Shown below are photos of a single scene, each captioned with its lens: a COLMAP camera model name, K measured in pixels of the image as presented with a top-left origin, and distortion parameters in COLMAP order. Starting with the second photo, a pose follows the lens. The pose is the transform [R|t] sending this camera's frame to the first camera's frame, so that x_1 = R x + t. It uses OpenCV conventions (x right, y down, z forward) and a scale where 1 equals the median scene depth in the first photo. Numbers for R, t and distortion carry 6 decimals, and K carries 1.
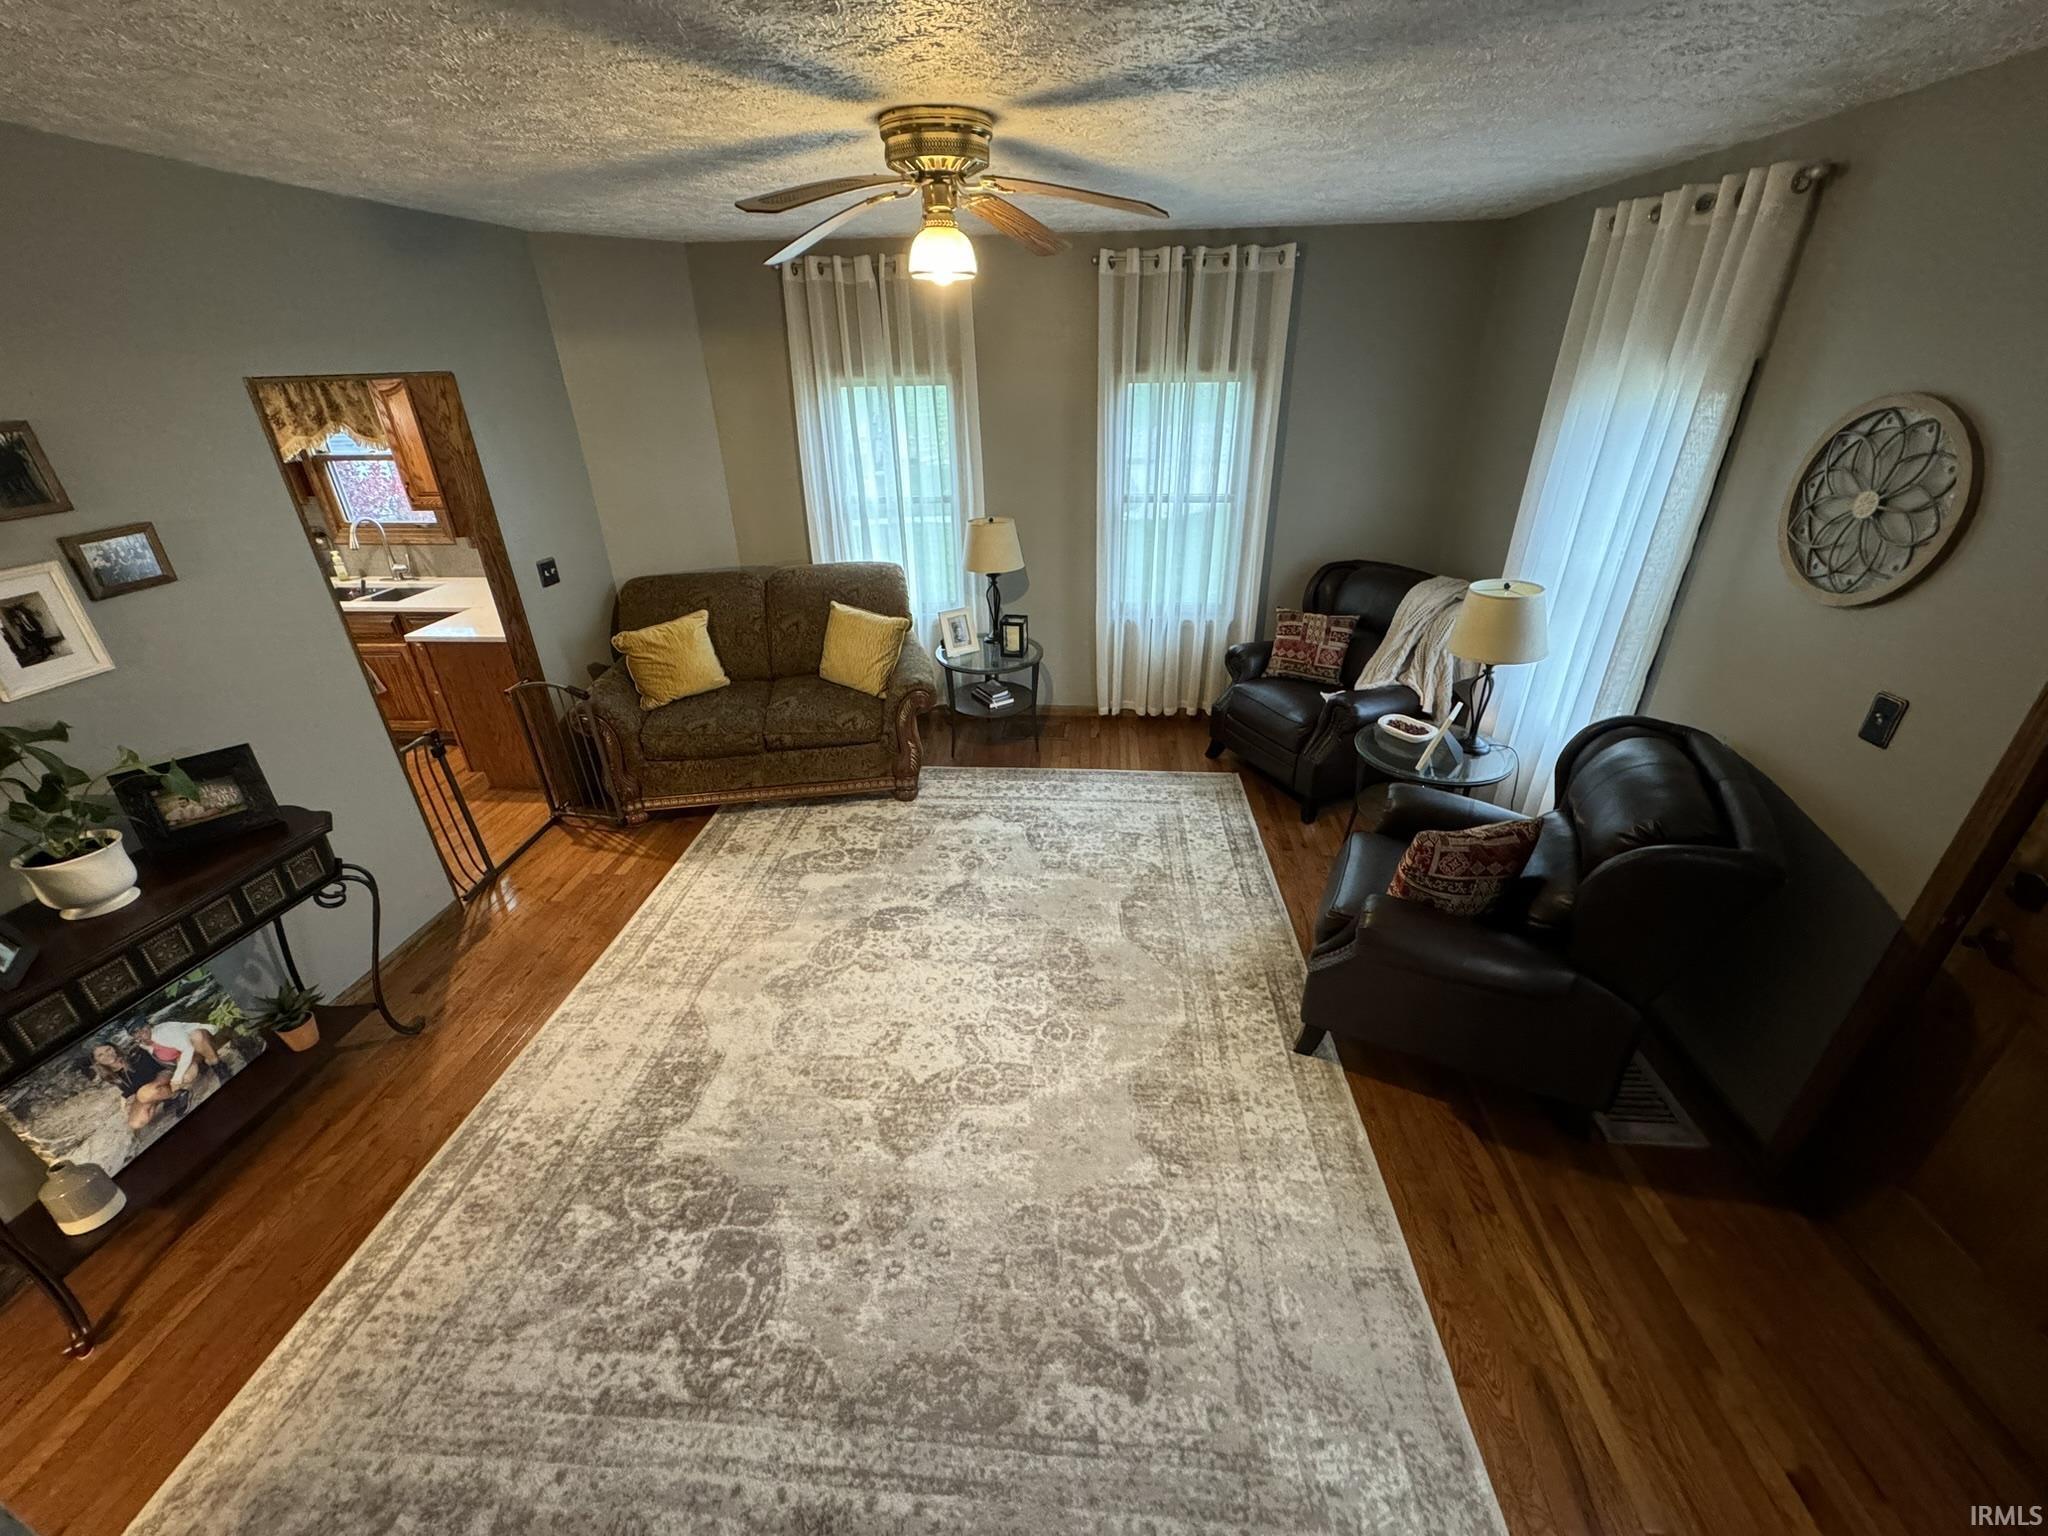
lens RADIAL K [[816.4, 0, 1024.0], [0, 816.4, 765.9], [0, 0, 1]] dist [-0.002670, 0.000903]
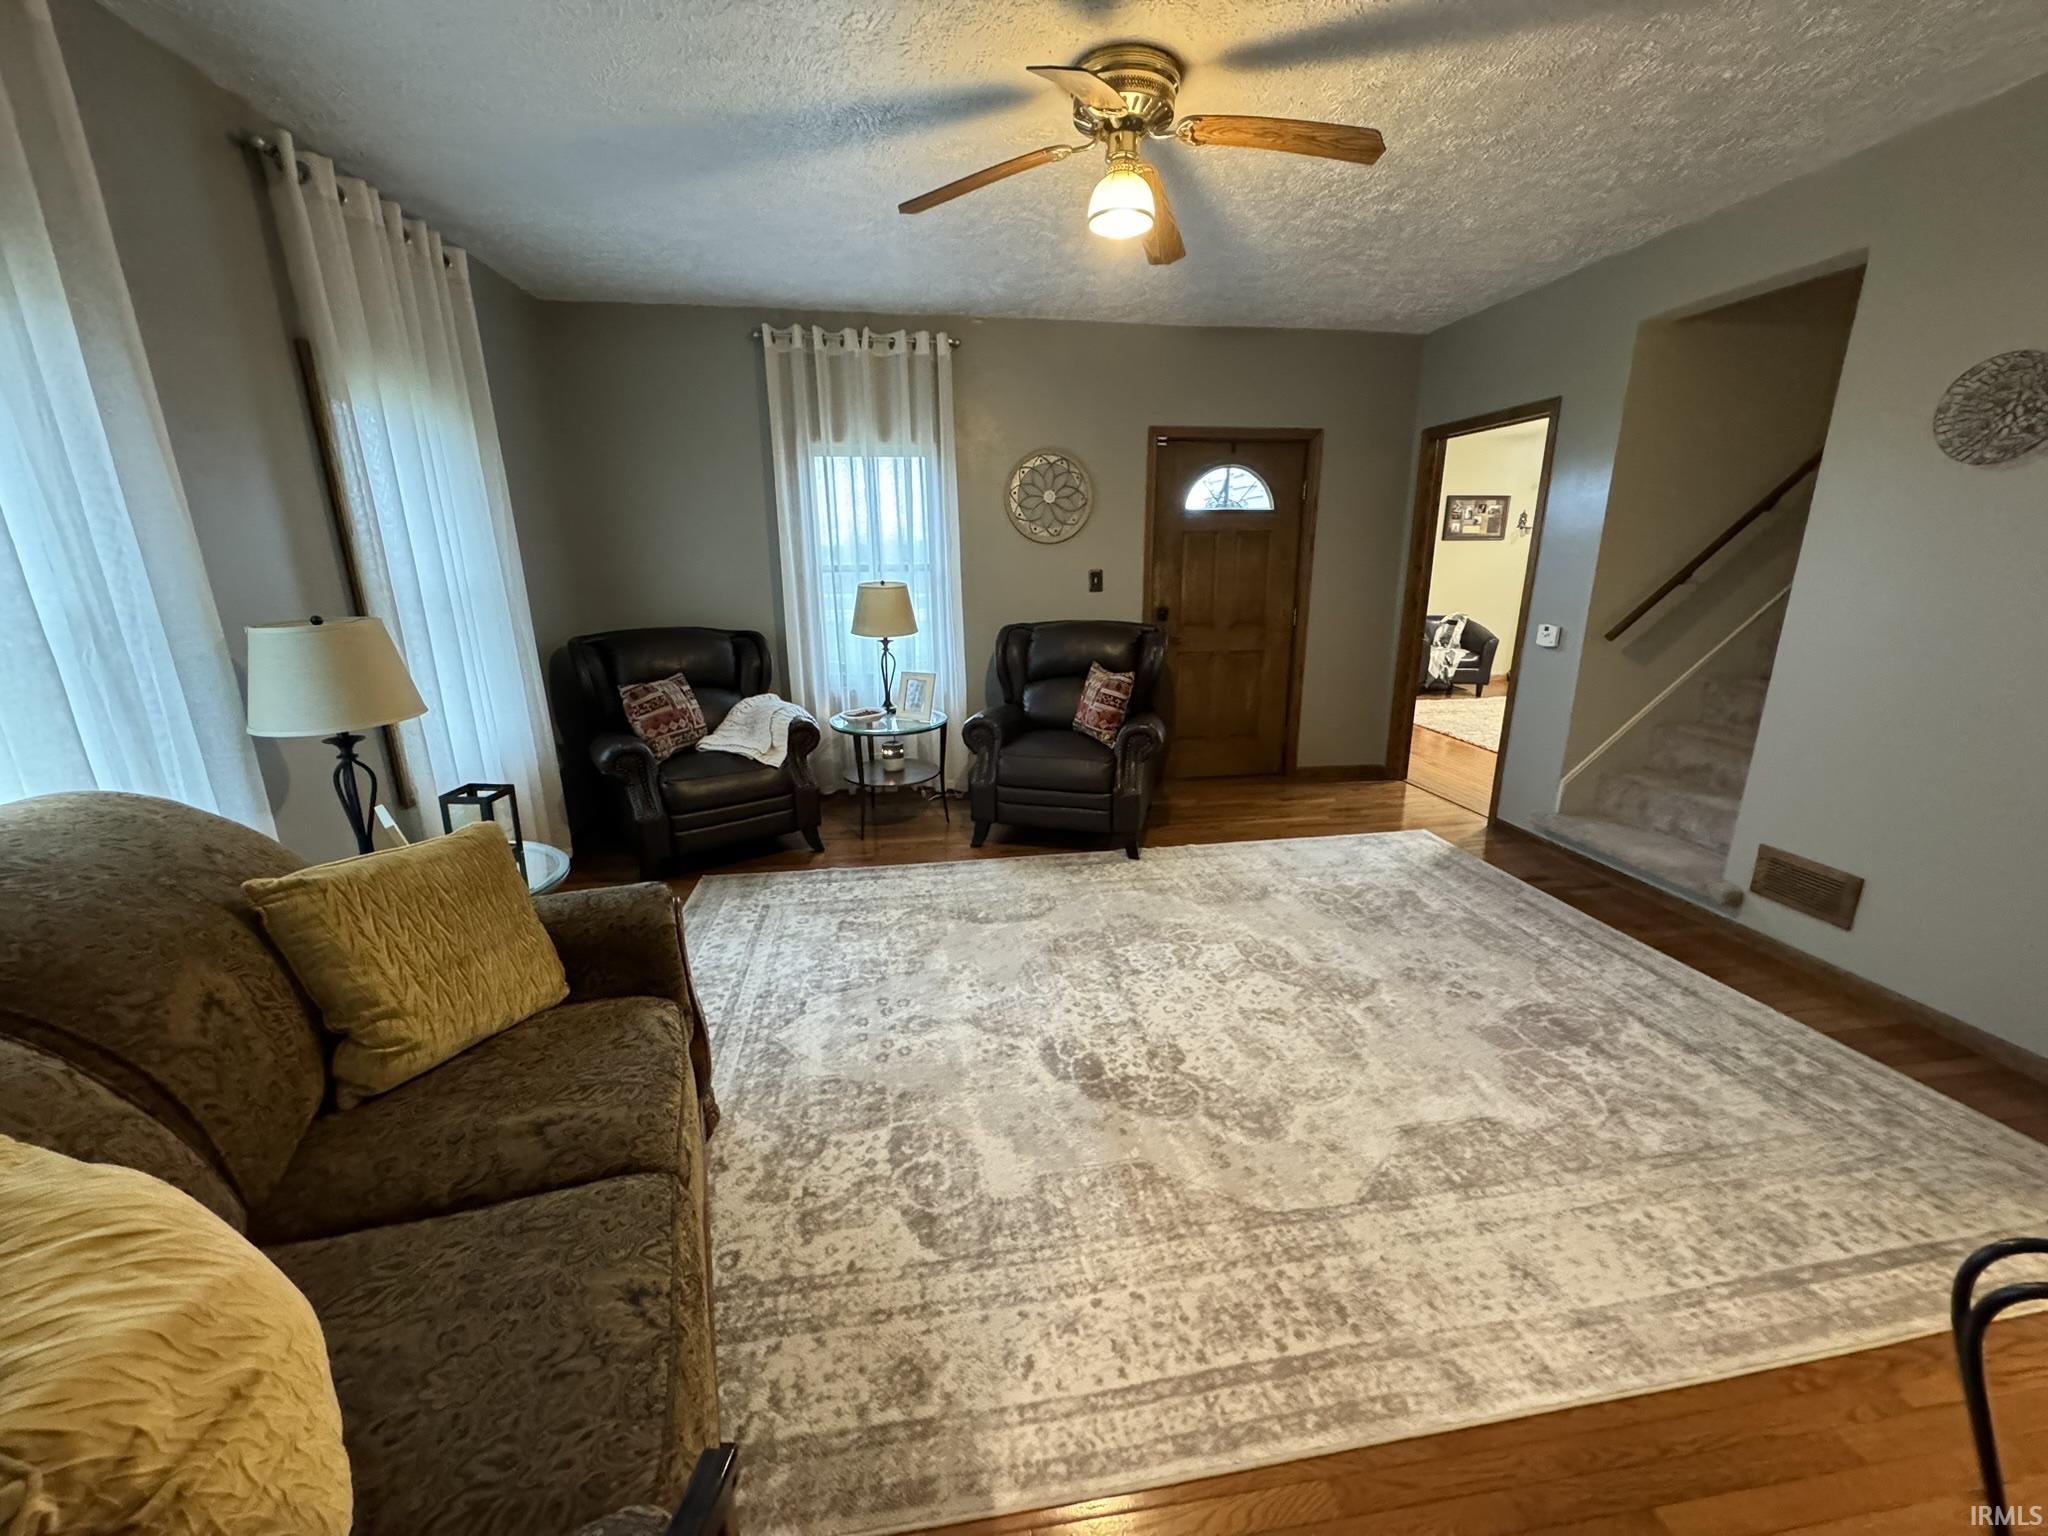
lens RADIAL K [[816.4, 0, 1030.6], [0, 816.4, 759.6], [0, 0, 1]] dist [-0.002670, 0.000903]
pose [[-0.229652, -0.229313, 0.945873, -0.959394], [0.446466, 0.838741, 0.311740, -0.336349], [-0.864829, 0.493891, -0.090238, 1.232689]]
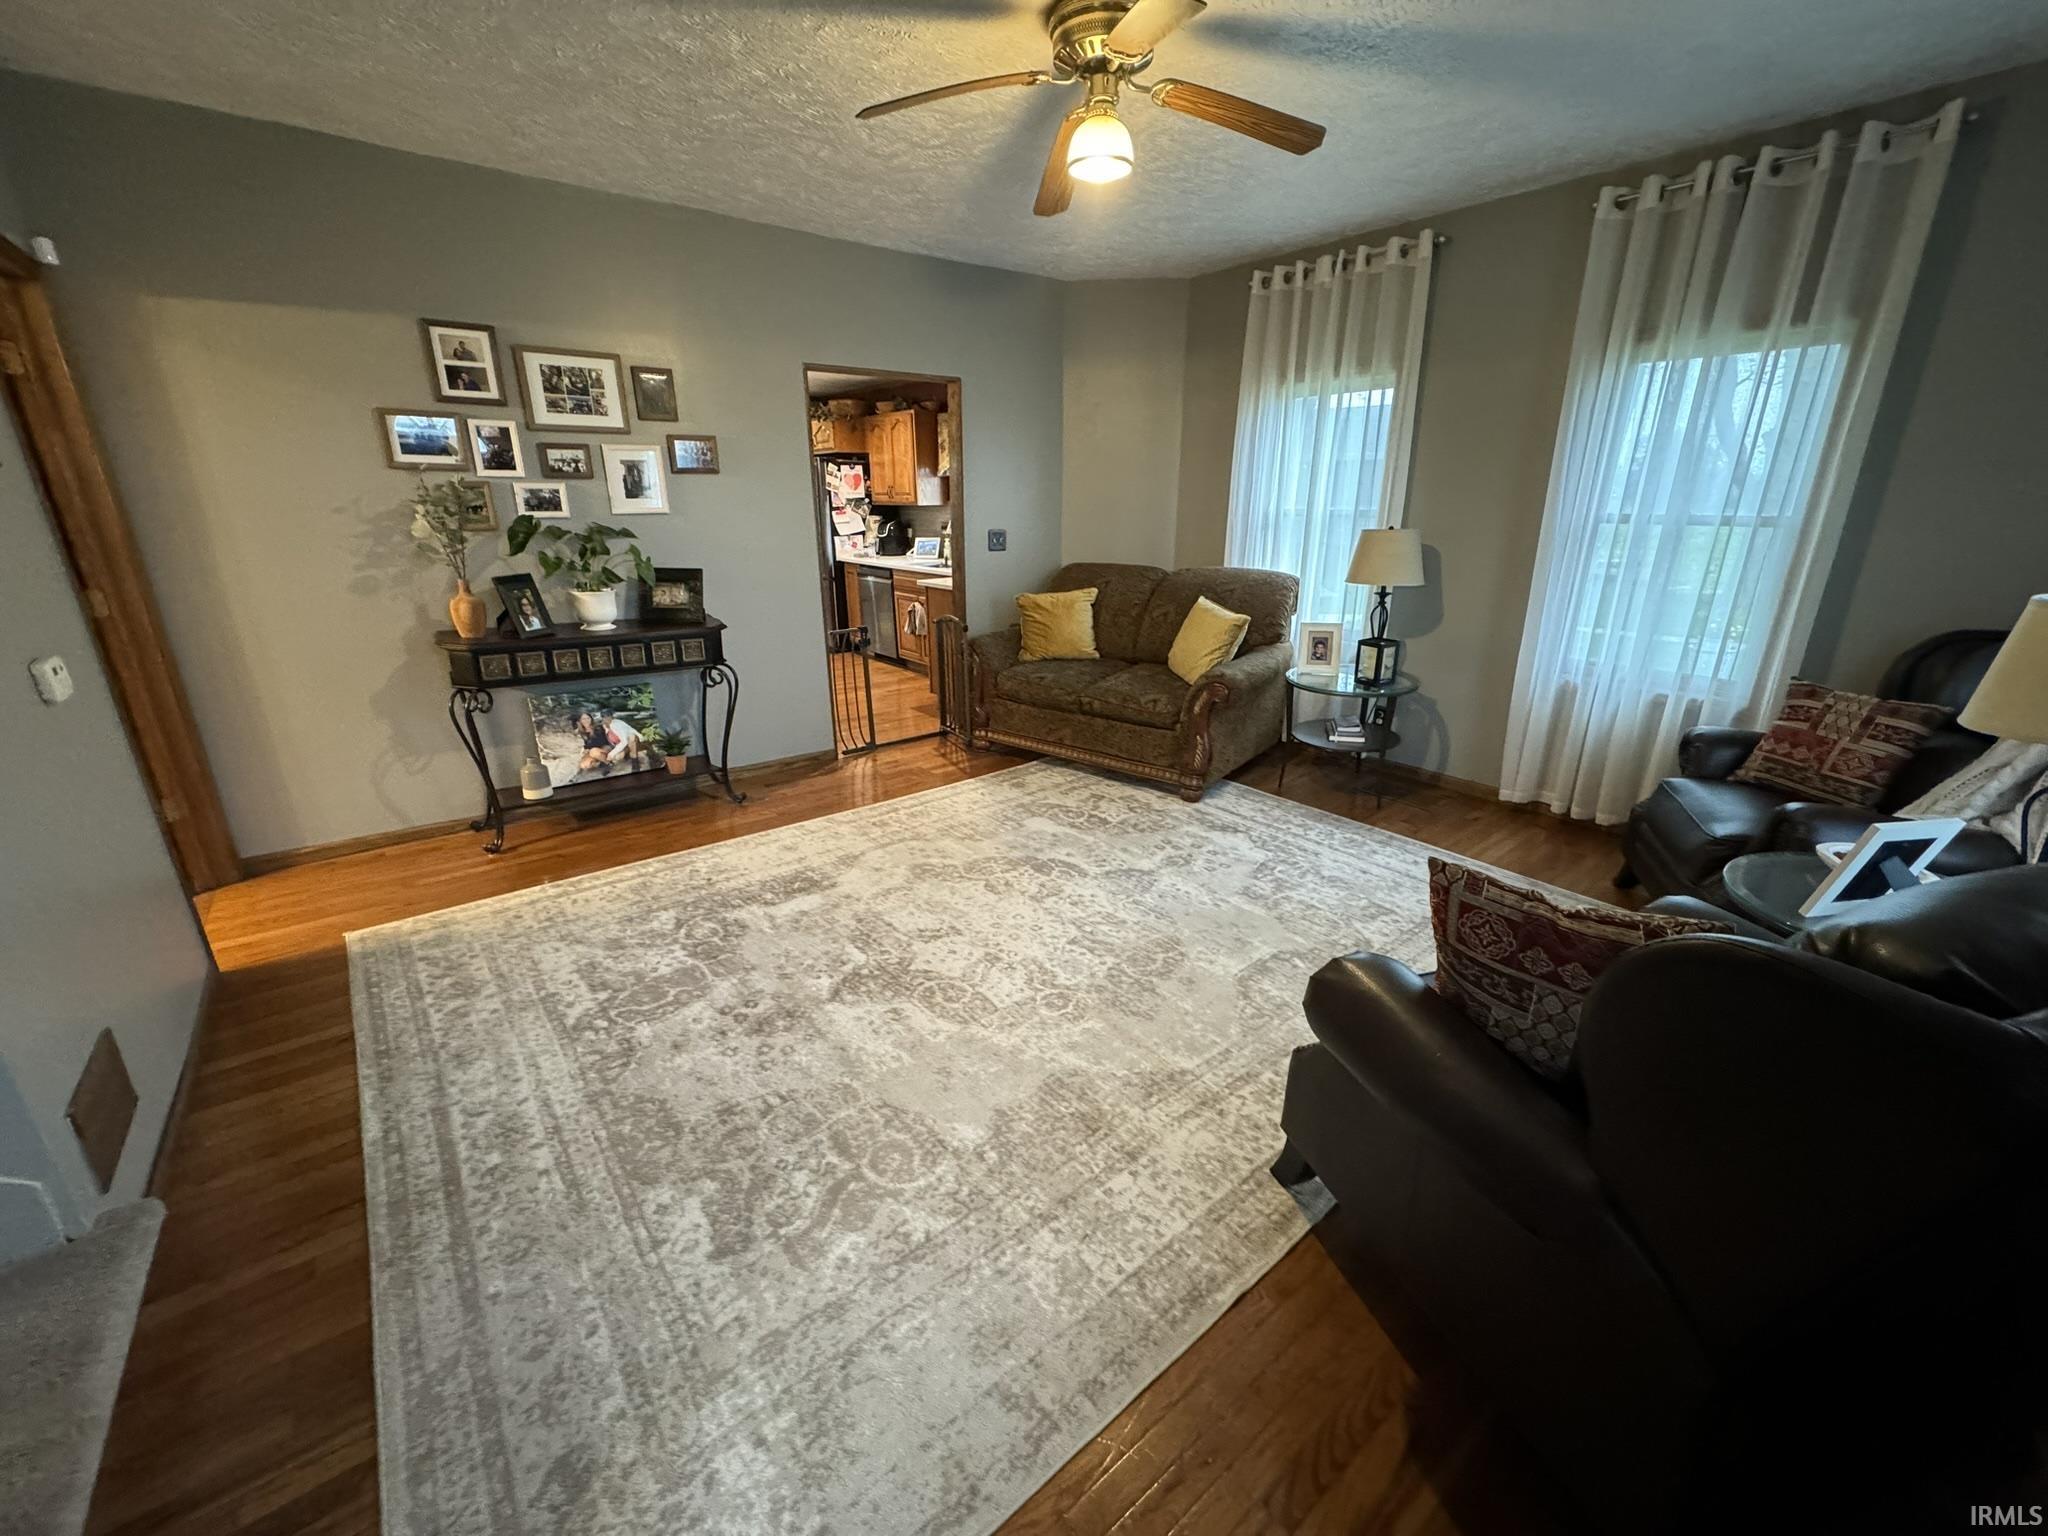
lens RADIAL K [[816.4, 0, 1025.2], [0, 816.4, 763.5], [0, 0, 1]] dist [-0.002670, 0.000903]
pose [[0.679701, 0.243949, -0.691734, 0.589888], [-0.336059, 0.941839, 0.001938, 0.101118], [0.651975, 0.231146, 0.722150, 0.307237]]
